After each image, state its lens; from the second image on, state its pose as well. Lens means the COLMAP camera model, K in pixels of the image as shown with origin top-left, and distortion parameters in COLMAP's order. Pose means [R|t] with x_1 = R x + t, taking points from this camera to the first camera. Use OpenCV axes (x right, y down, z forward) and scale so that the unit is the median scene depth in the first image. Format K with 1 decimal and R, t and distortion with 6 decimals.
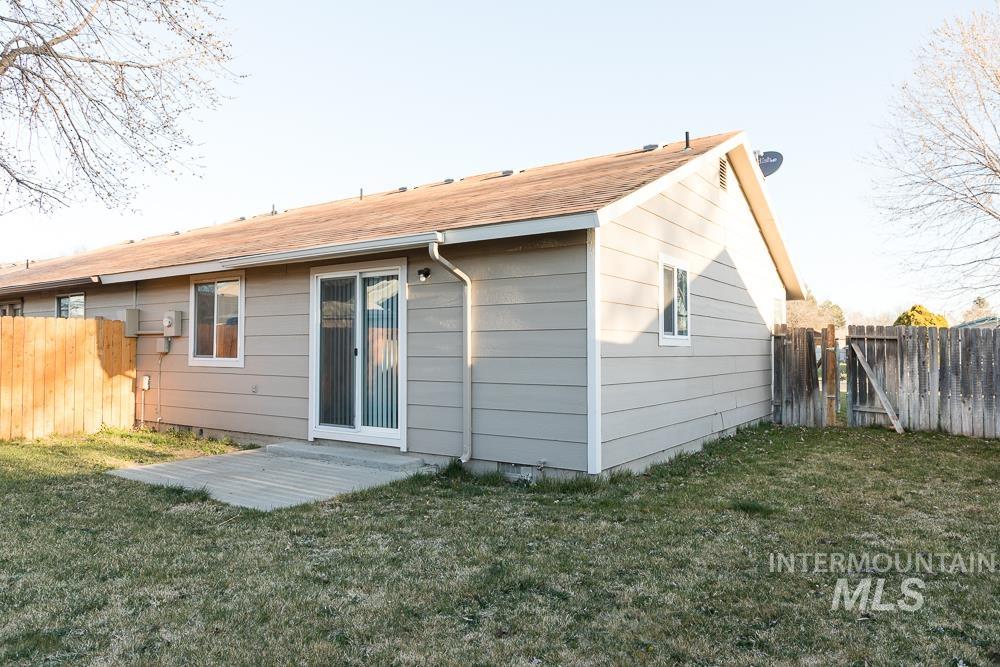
lens RADIAL K [[671.9, 0, 498.9], [0, 671.9, 330.7], [0, 0, 1]] dist [-0.001576, 0.002041]
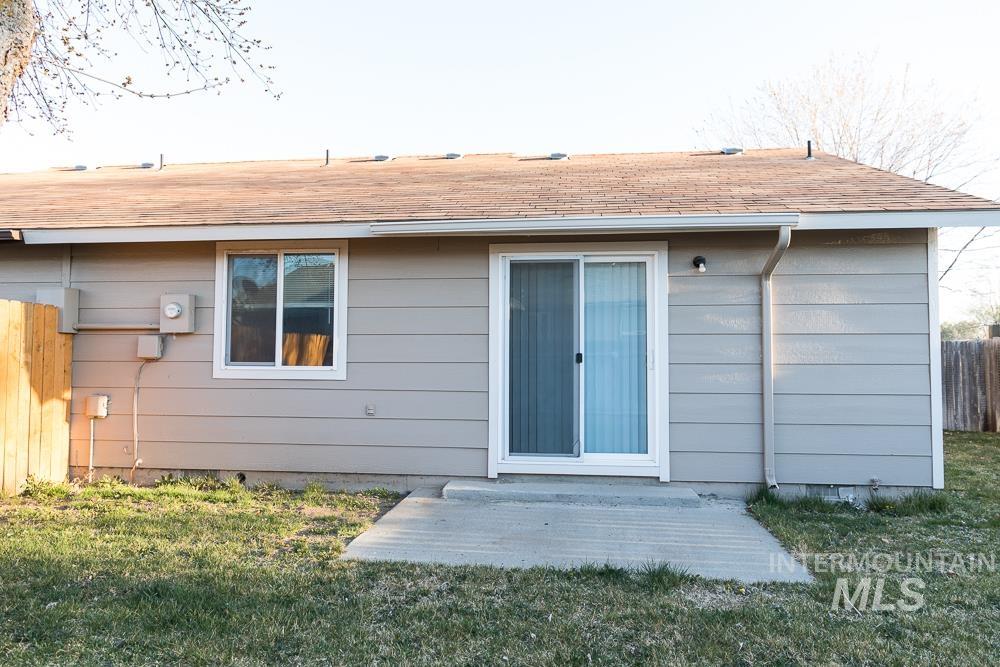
lens RADIAL K [[671.9, 0, 498.9], [0, 671.9, 330.7], [0, 0, 1]] dist [-0.001576, 0.002041]
pose [[0.881957, 0.020842, 0.470869, -0.622367], [-0.016244, 0.999772, -0.013826, 0.011922], [-0.471050, 0.004545, 0.882095, 0.339776]]
